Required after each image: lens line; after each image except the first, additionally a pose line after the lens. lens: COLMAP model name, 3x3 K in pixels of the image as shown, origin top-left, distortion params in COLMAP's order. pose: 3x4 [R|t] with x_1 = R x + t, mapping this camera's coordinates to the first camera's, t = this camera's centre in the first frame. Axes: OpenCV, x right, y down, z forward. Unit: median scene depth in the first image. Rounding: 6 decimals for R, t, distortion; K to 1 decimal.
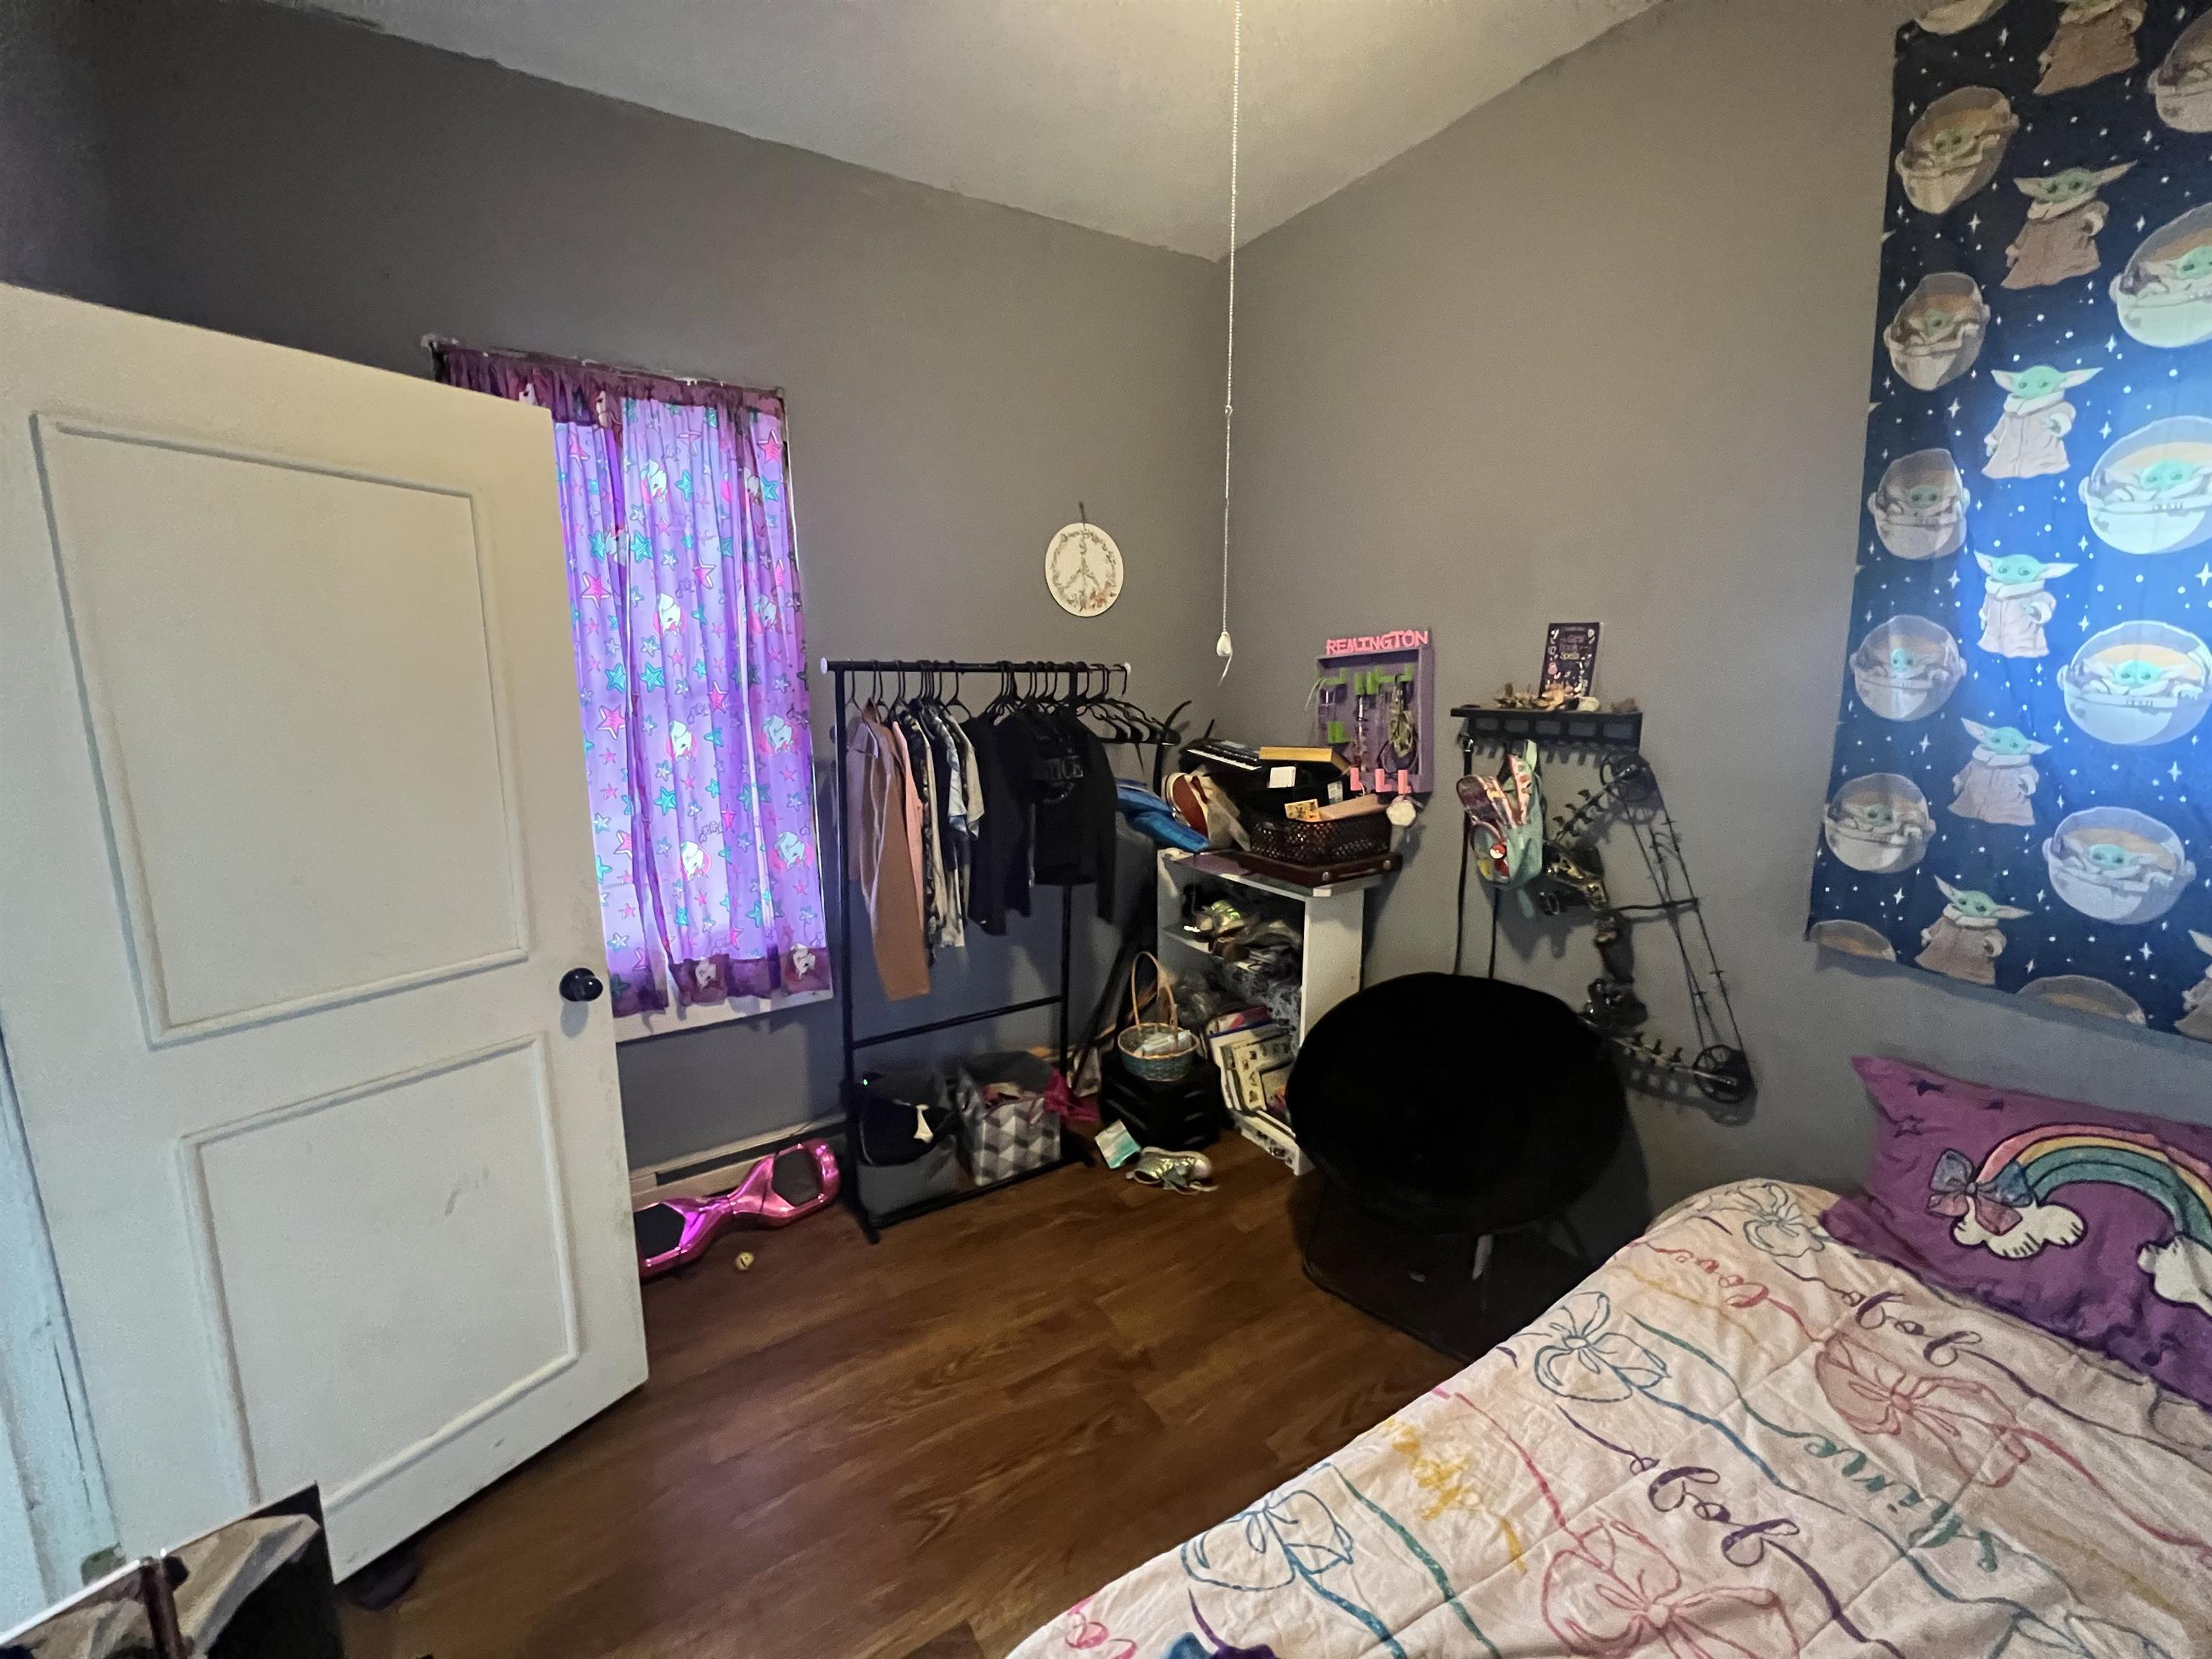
lens RADIAL K [[886.8, 0, 1103.4], [0, 886.8, 826.0], [0, 0, 1]] dist [0.000062, -0.000257]
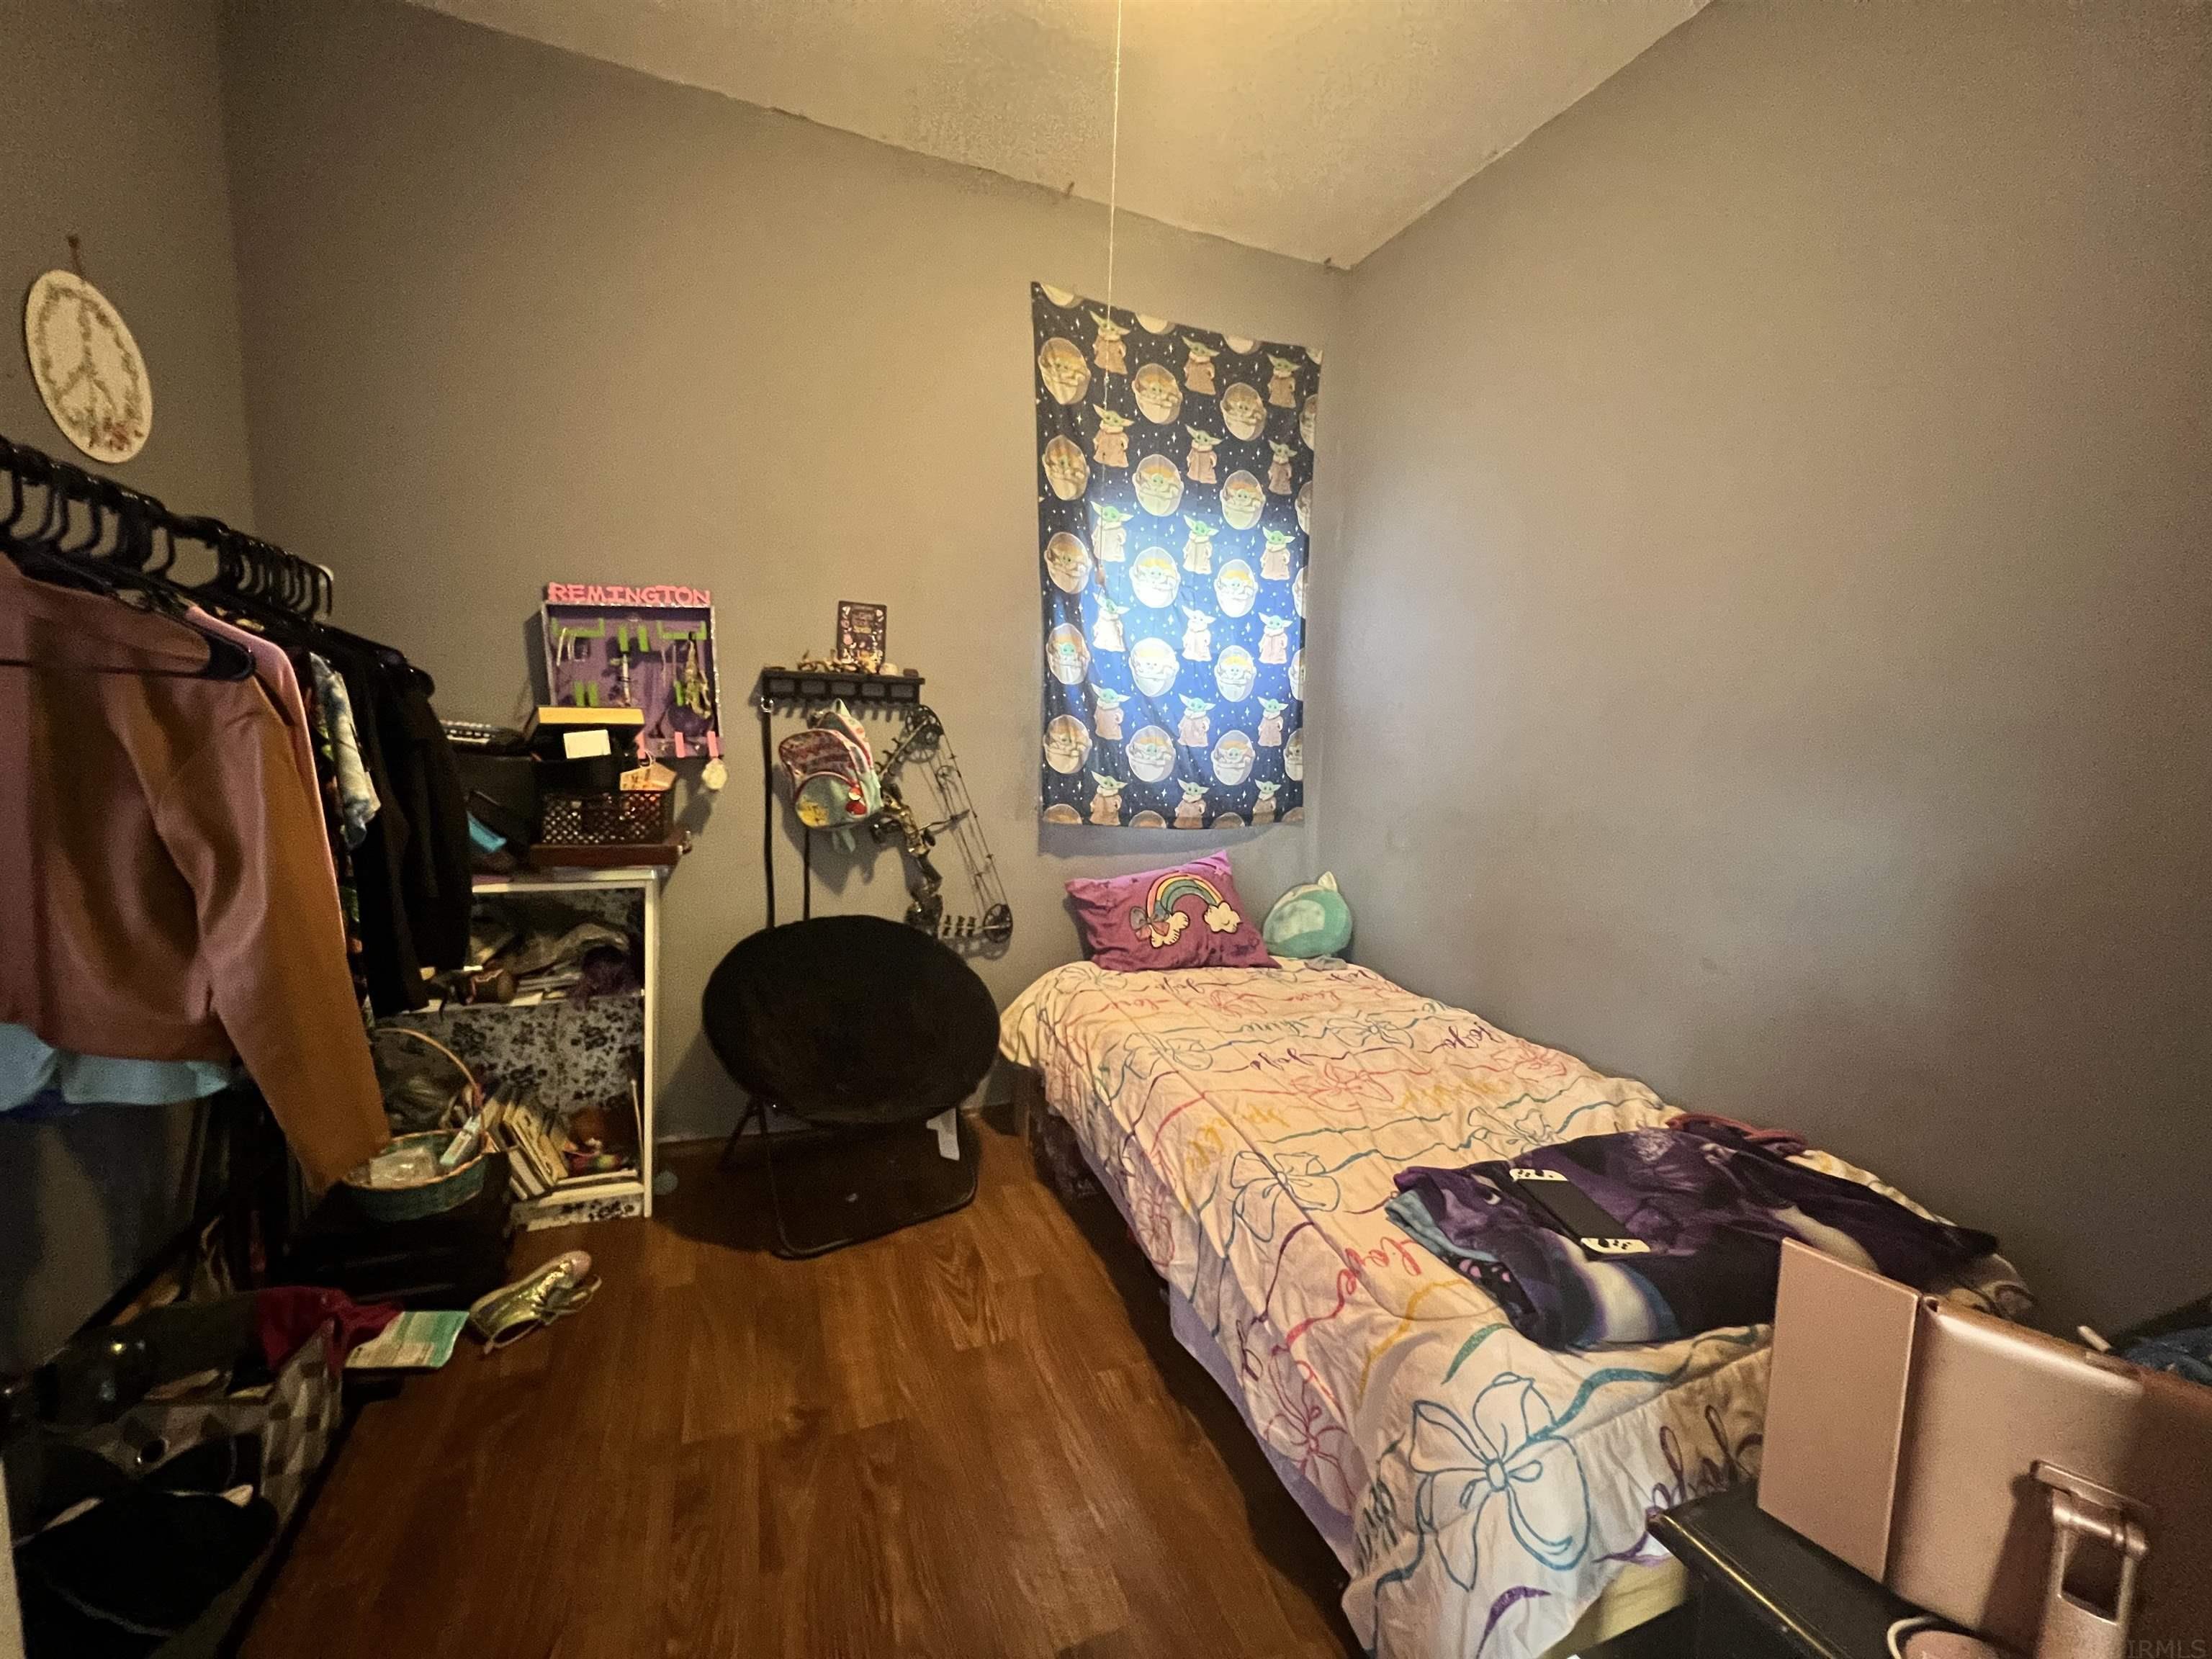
lens RADIAL K [[881.8, 0, 1102.1], [0, 881.8, 824.9], [0, 0, 1]] dist [-0.000518, -0.000276]
pose [[0.168972, -0.101826, 0.980347, -0.631373], [0.131884, 0.988040, 0.079894, 0.019521], [-0.976758, 0.115792, 0.180380, 0.487845]]
